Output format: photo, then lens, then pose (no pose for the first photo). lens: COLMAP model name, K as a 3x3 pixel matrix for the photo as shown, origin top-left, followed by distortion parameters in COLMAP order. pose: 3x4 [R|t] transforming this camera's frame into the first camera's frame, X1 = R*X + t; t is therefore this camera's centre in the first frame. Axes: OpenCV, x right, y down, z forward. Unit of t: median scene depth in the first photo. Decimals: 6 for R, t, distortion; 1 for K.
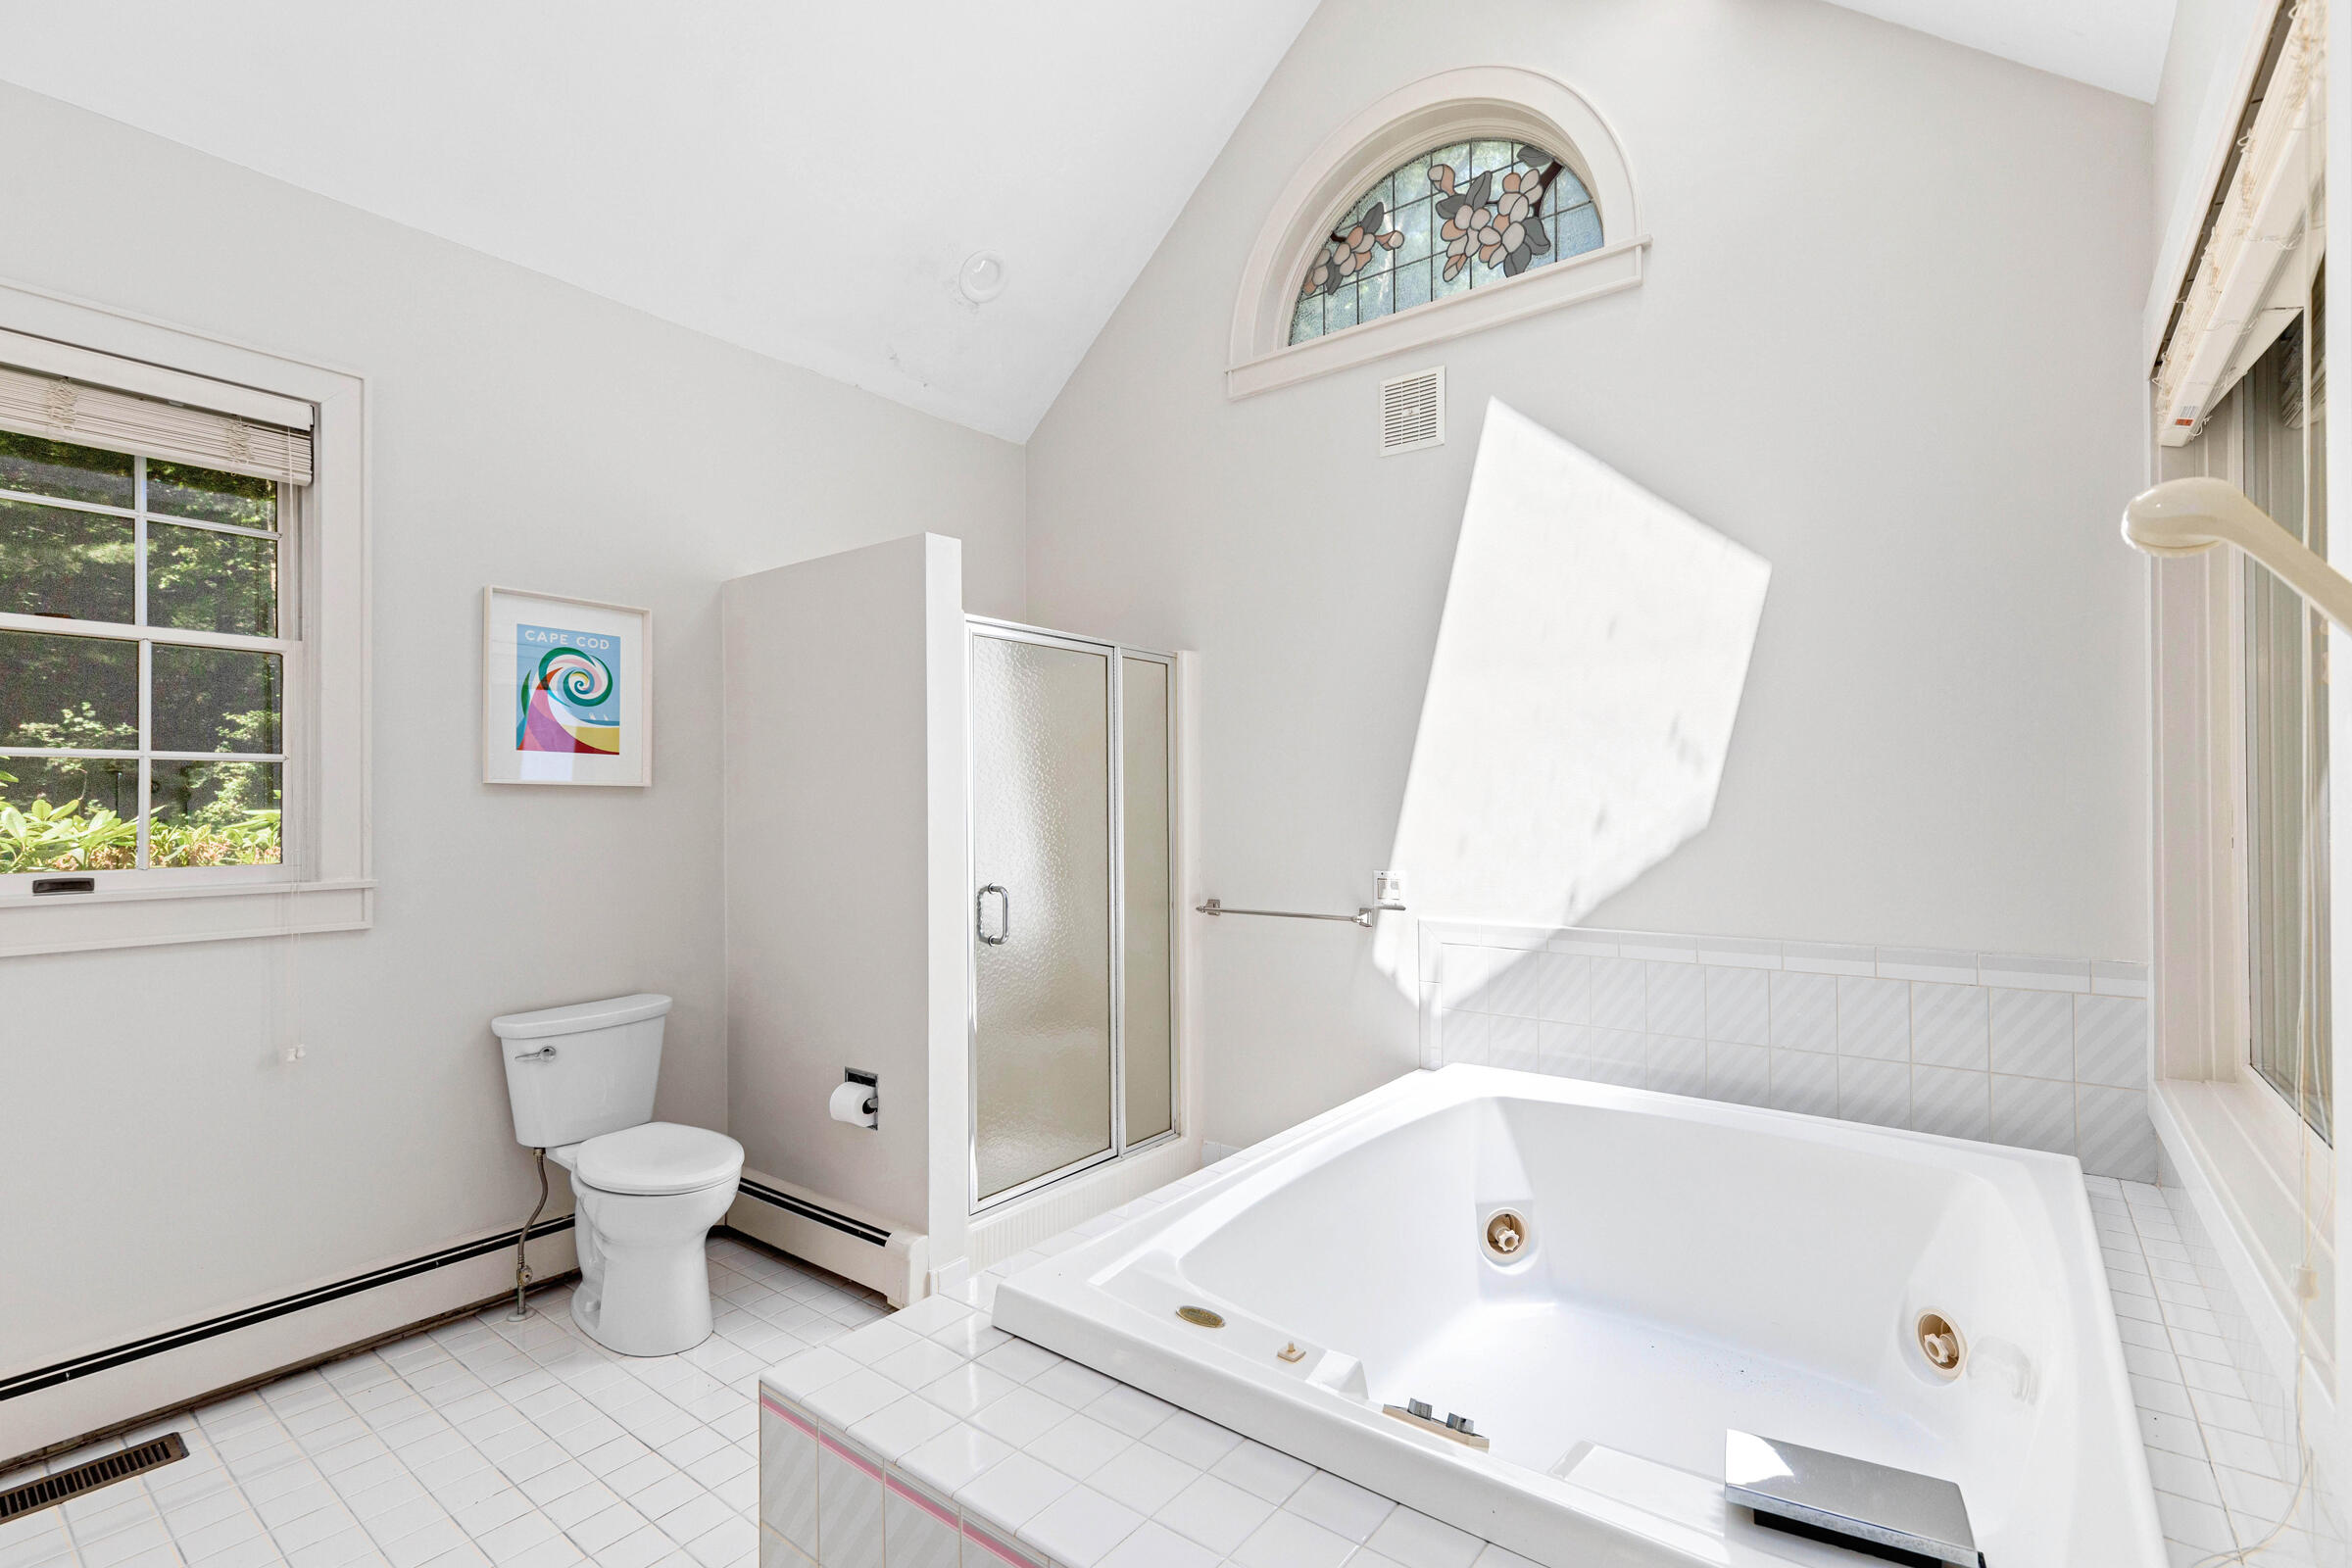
lens RADIAL K [[1065.9, 0, 1176.2], [0, 1065.9, 795.9], [0, 0, 1]] dist [0.004436, 0.000666]
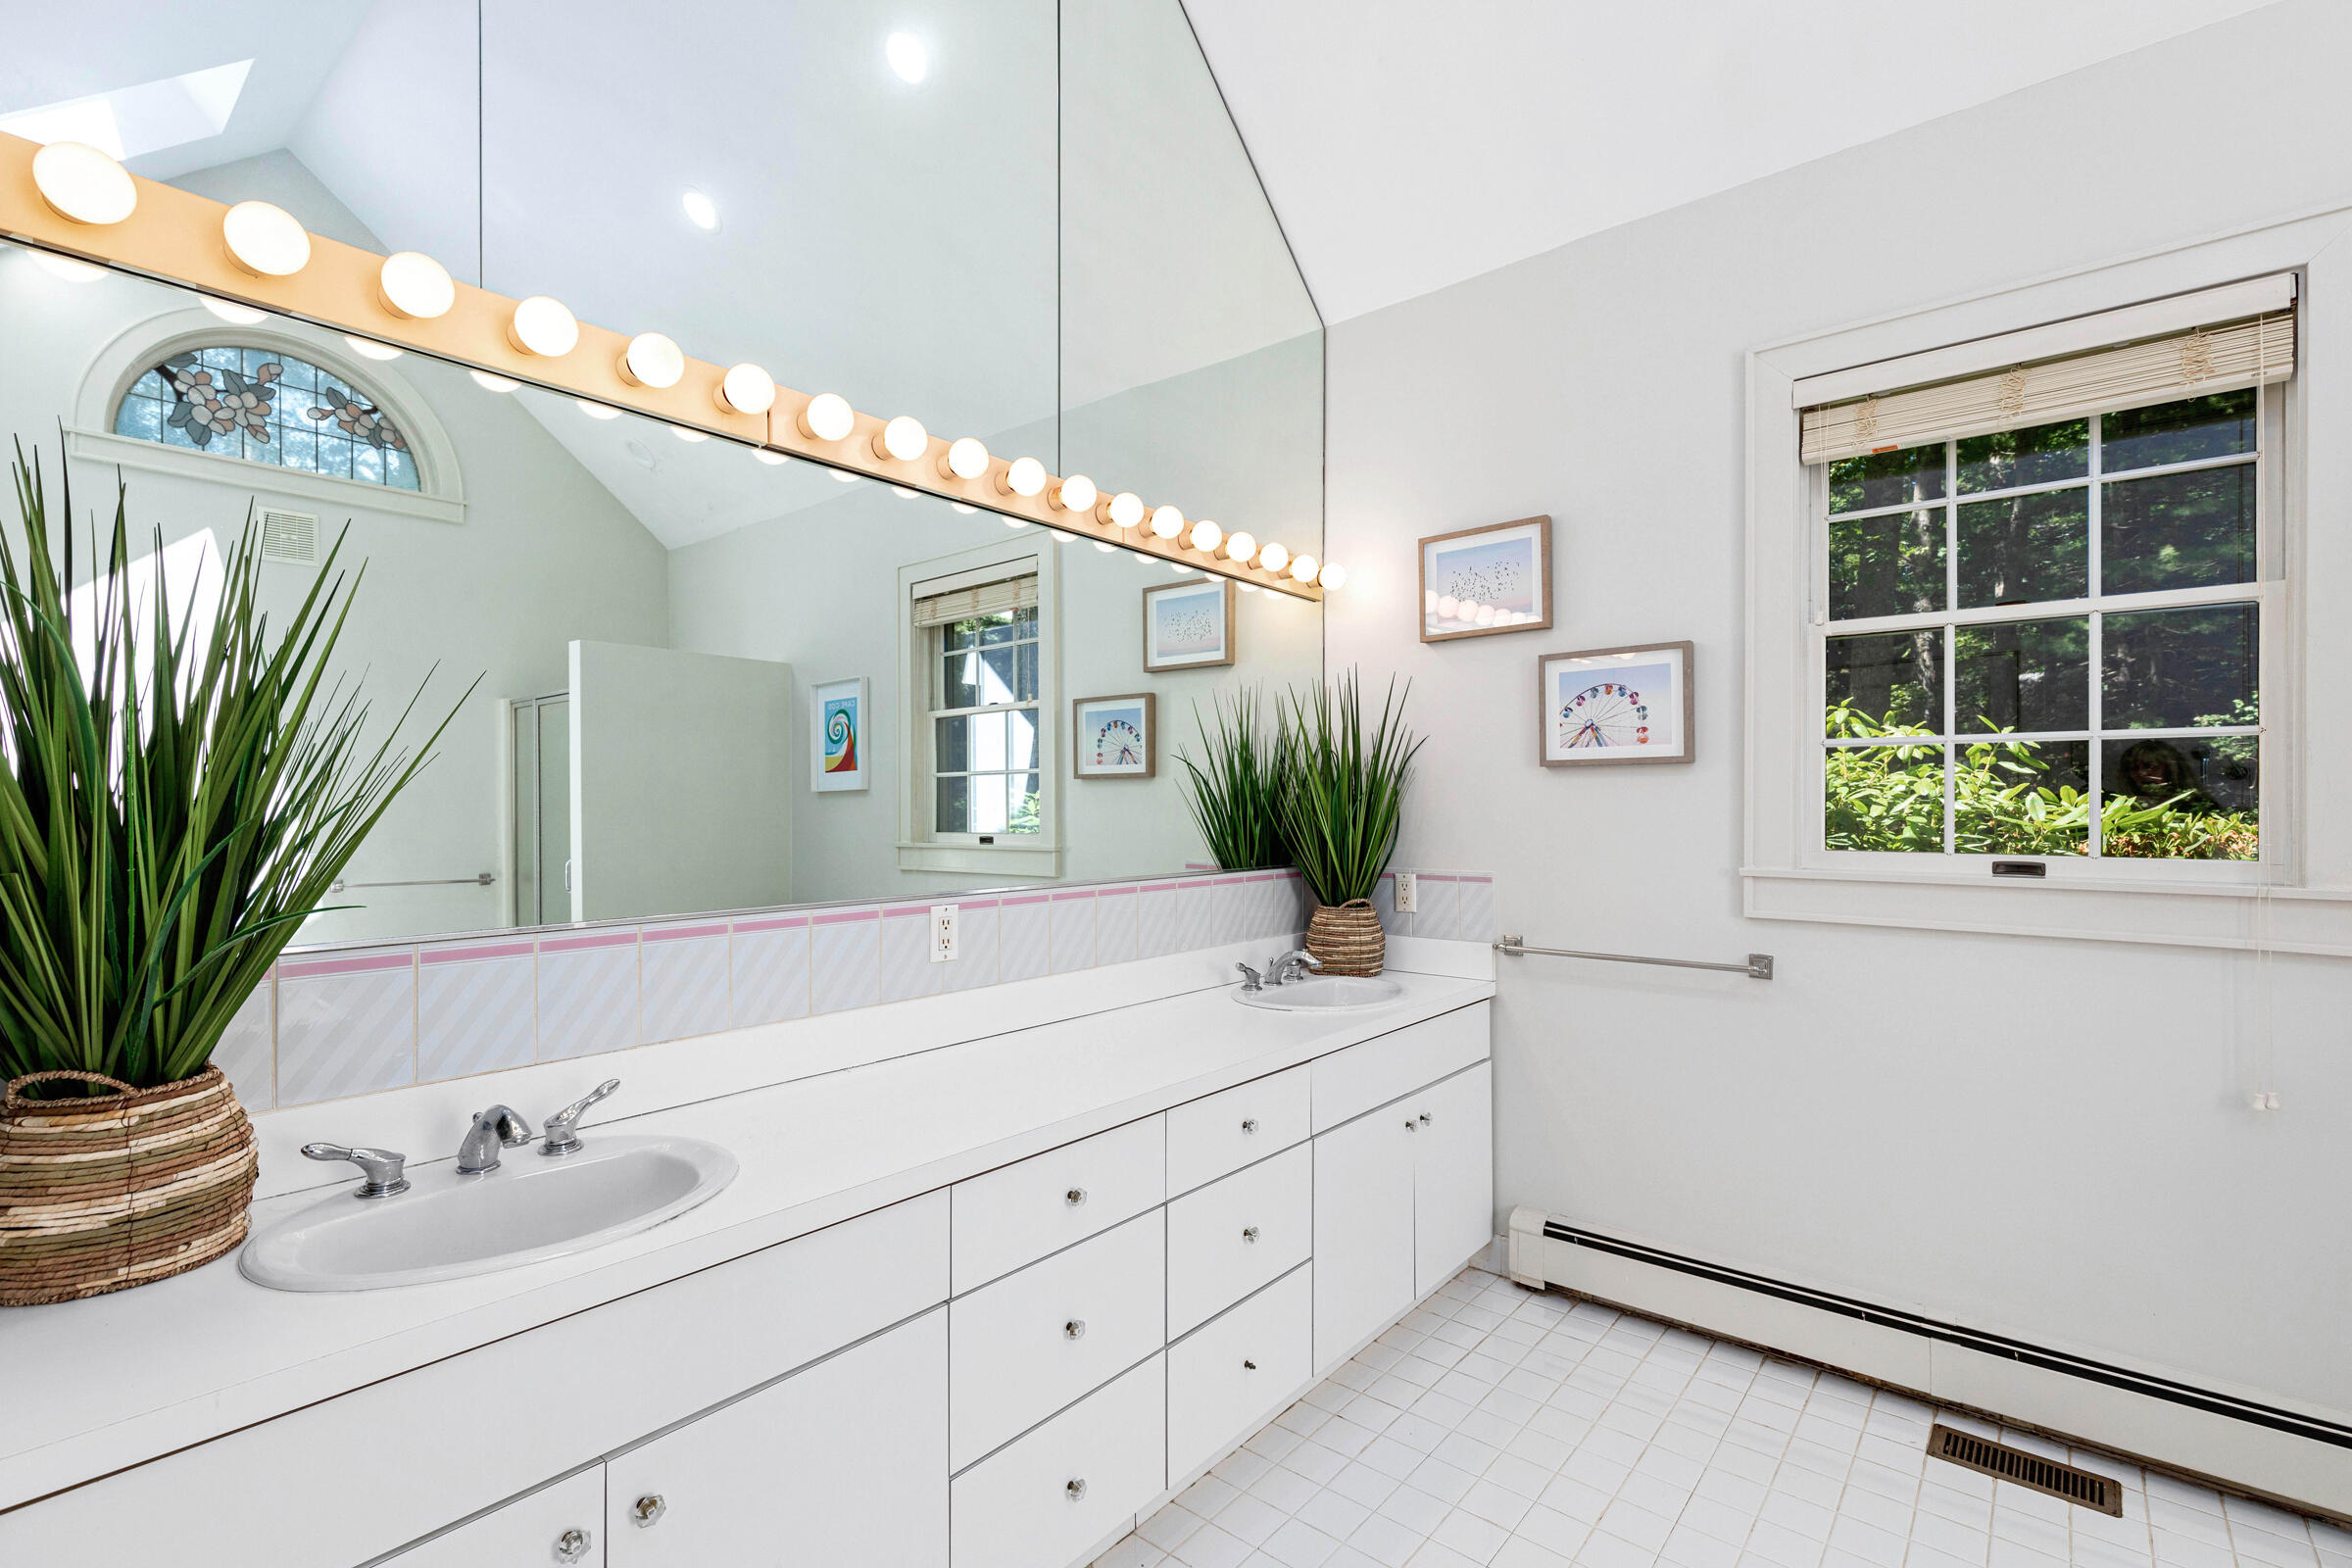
lens RADIAL K [[1065.9, 0, 1177.8], [0, 1065.9, 797.7], [0, 0, 1]] dist [0.004436, 0.000666]
pose [[-0.023021, 0.003508, -0.999729, -0.011327], [0.008401, 0.999959, 0.003315, 0.006123], [0.999700, -0.008323, -0.023050, 0.213947]]
